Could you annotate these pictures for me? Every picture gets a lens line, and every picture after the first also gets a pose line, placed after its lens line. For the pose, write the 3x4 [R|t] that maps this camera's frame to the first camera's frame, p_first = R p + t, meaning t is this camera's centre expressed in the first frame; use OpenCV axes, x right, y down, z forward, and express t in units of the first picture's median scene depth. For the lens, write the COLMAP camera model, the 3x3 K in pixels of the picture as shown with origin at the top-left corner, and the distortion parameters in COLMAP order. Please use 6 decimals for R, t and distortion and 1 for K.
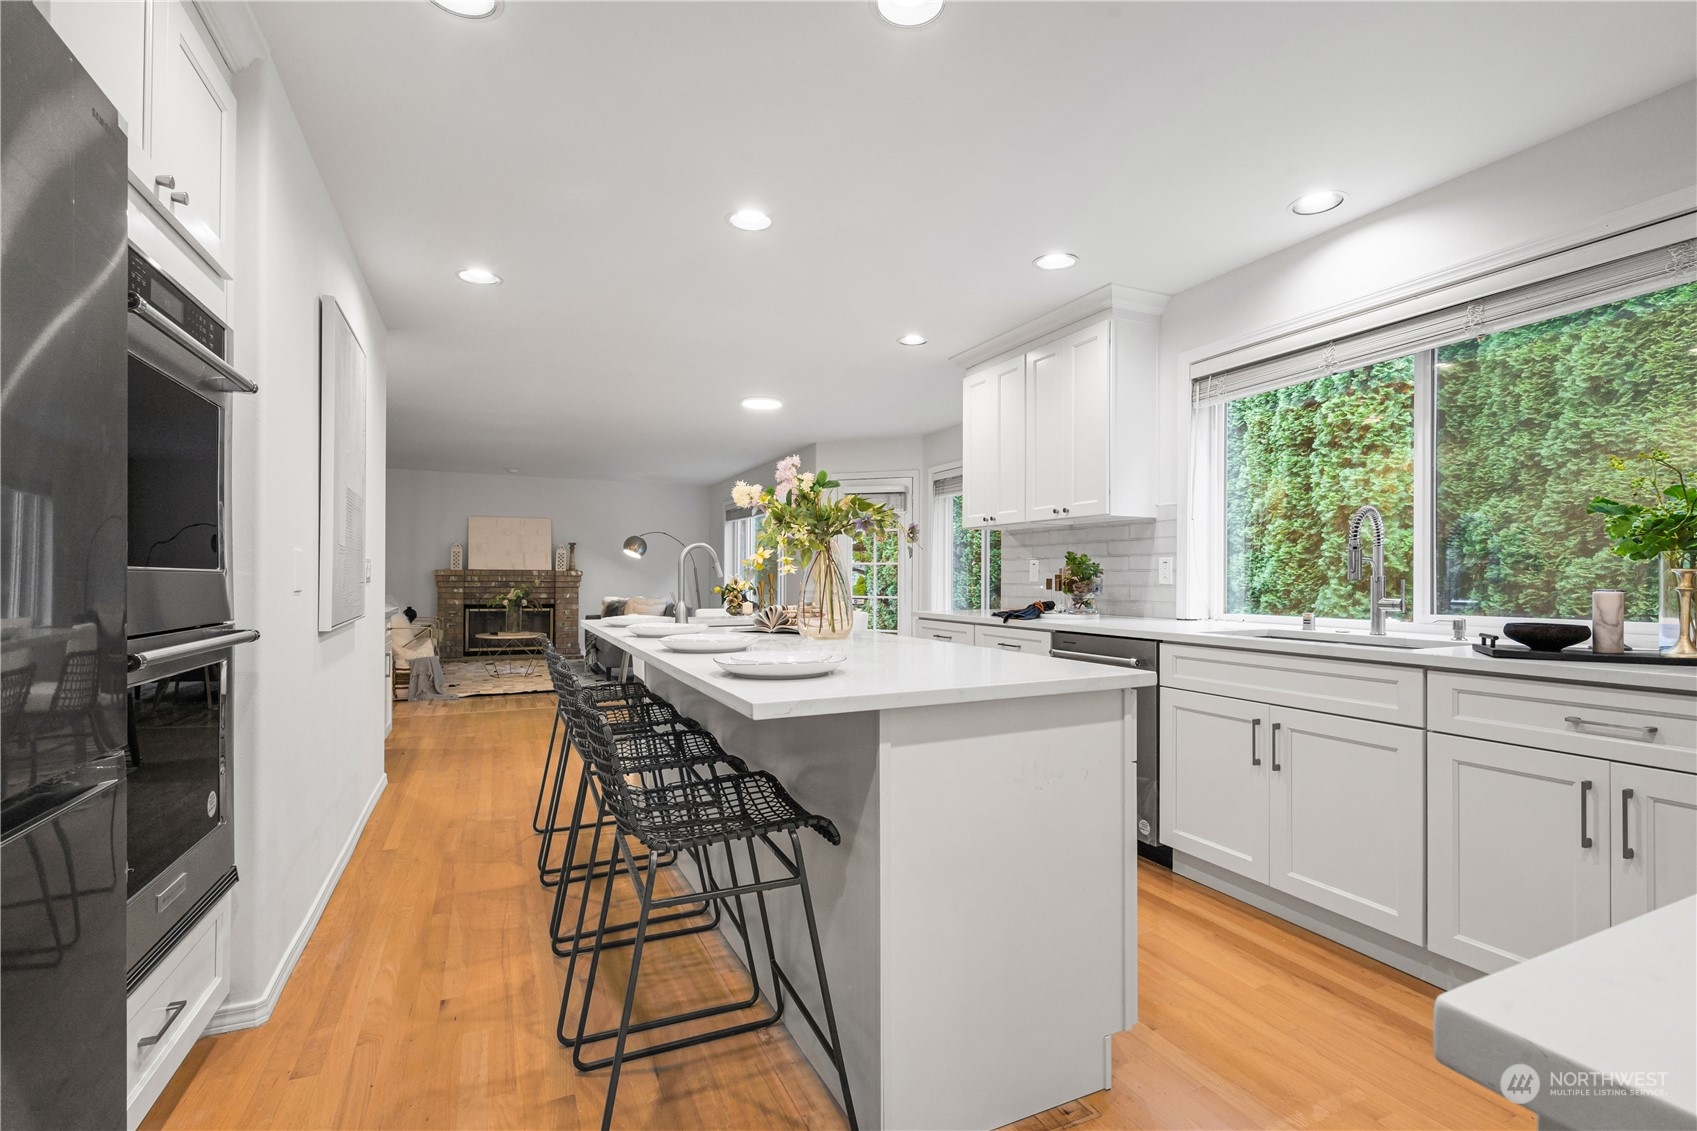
lens RADIAL K [[779.9, 0, 848.1], [0, 779.9, 571.5], [0, 0, 1]] dist [-0.003394, 0.000625]
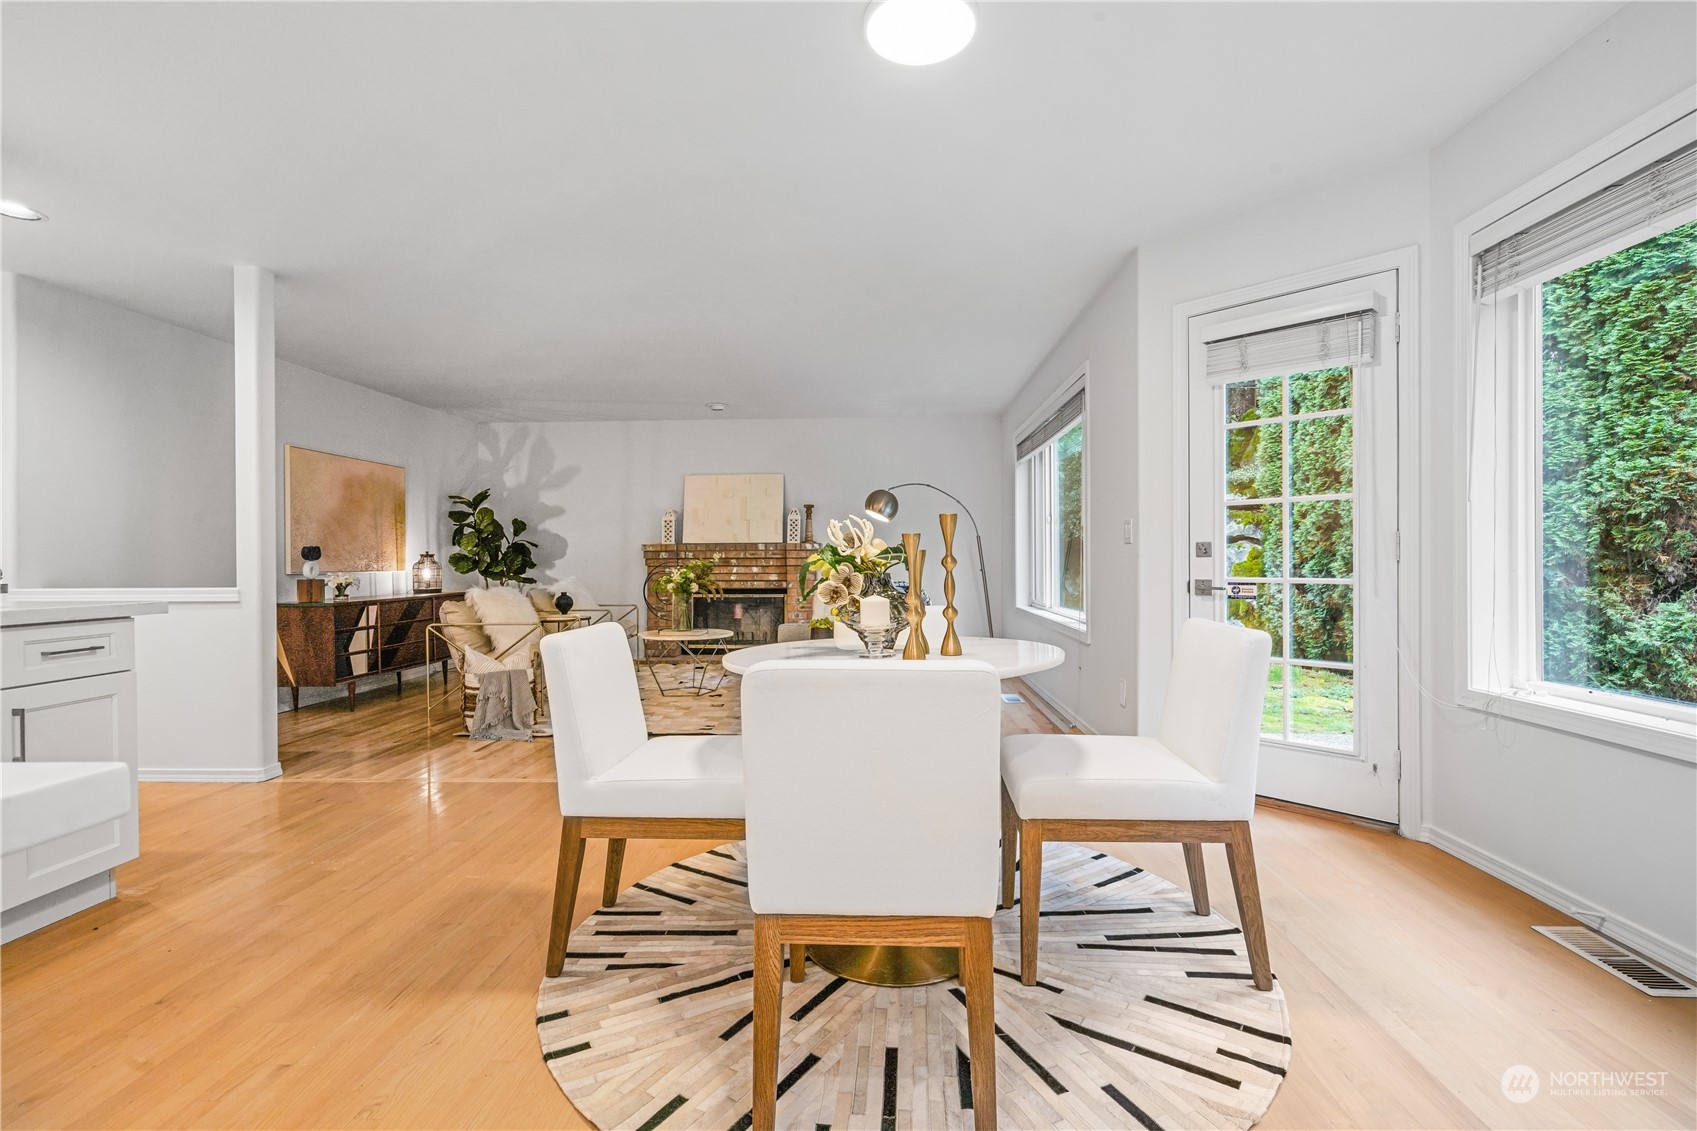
lens RADIAL K [[779.9, 0, 848.1], [0, 779.9, 571.5], [0, 0, 1]] dist [-0.003394, 0.000625]
pose [[0.892769, -0.003535, -0.450501, 0.009643], [0.014374, 0.999684, 0.020641, 0.011678], [0.450285, -0.024903, 0.892537, 0.378808]]
